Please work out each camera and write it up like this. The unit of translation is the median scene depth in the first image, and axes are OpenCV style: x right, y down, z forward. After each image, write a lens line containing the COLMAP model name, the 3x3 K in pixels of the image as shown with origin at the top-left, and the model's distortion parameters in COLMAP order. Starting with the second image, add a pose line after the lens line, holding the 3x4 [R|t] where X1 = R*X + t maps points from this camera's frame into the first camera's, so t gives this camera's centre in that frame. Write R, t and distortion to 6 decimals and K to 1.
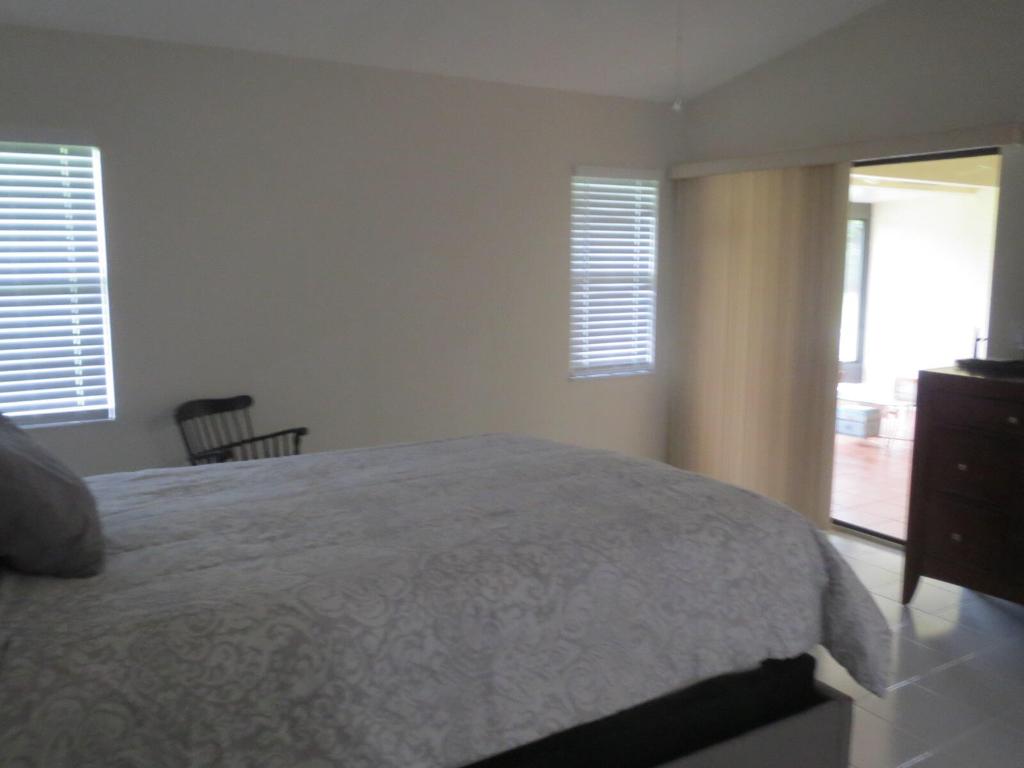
lens RADIAL K [[864.4, 0, 510.2], [0, 864.4, 381.5], [0, 0, 1]] dist [-0.027259, 0.012931]
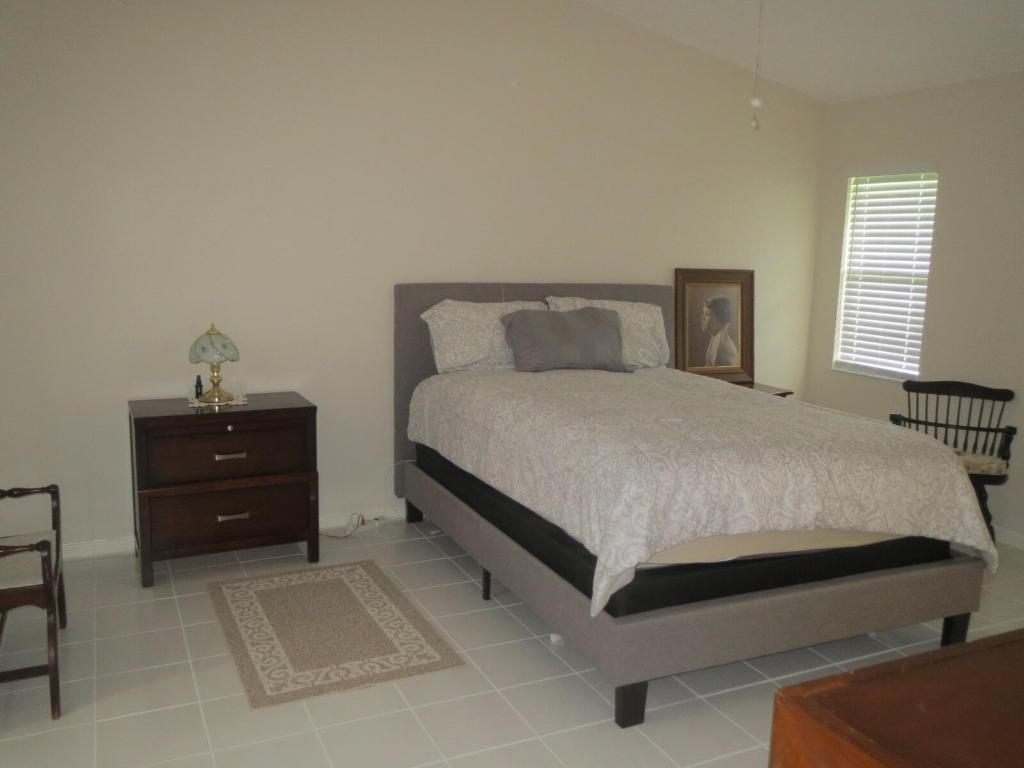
lens RADIAL K [[864.4, 0, 510.4], [0, 864.4, 384.5], [0, 0, 1]] dist [-0.027259, 0.012931]
pose [[-0.114601, 0.155682, -0.981137, 1.132051], [-0.173429, 0.969341, 0.174067, -0.095694], [0.978156, 0.190106, -0.084087, 0.674782]]
